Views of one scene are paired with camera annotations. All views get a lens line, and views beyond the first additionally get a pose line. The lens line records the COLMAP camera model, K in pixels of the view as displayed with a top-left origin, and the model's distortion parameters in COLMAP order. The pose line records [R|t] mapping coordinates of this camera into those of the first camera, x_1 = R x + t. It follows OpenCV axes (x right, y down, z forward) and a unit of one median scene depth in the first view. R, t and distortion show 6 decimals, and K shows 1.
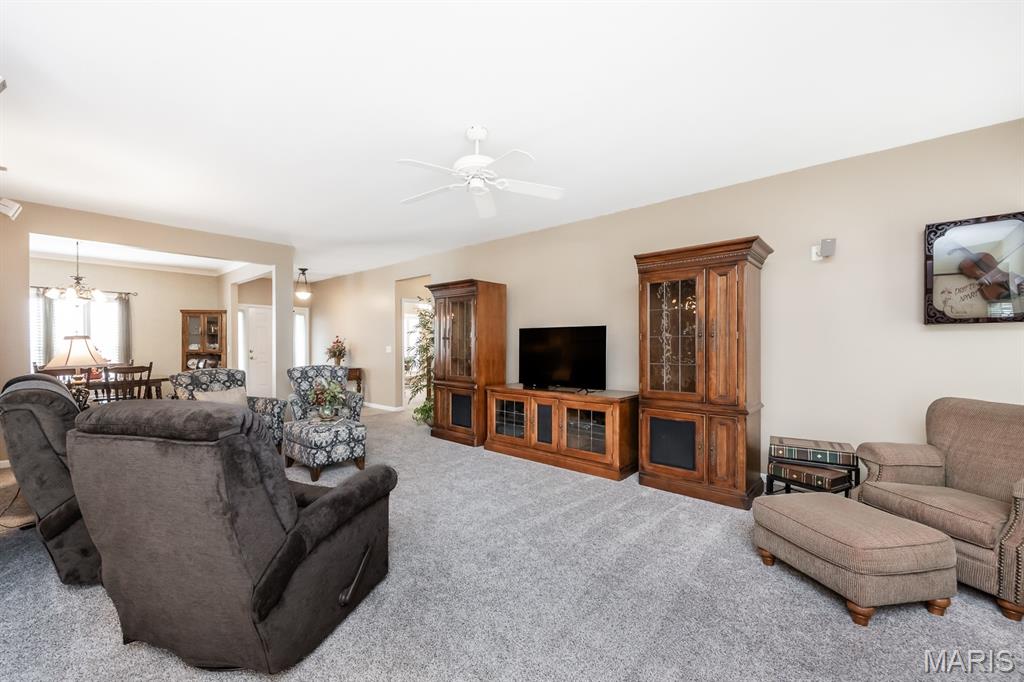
lens RADIAL K [[413.8, 0, 508.4], [0, 413.8, 343.9], [0, 0, 1]] dist [-0.003040, -0.000521]
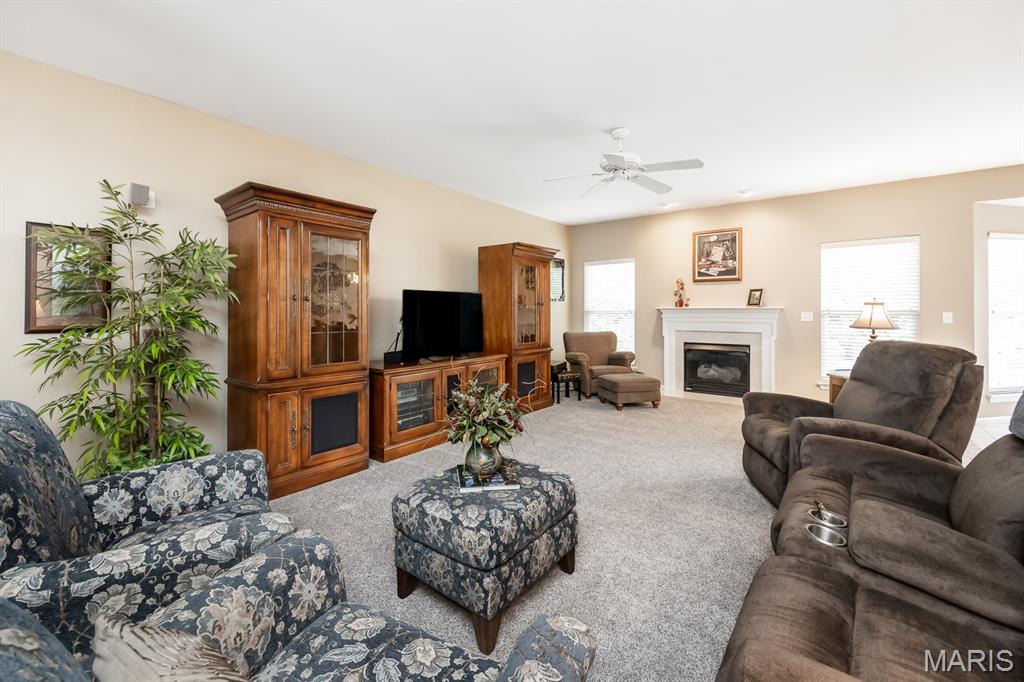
lens RADIAL K [[413.8, 0, 555.5], [0, 413.8, 311.6], [0, 0, 1]] dist [-0.003040, -0.000521]
pose [[-0.063487, 0.002324, 0.997980, -0.643176], [0.000211, 0.999997, -0.002315, 0.013453], [-0.997983, 0.000064, -0.063487, 0.736499]]
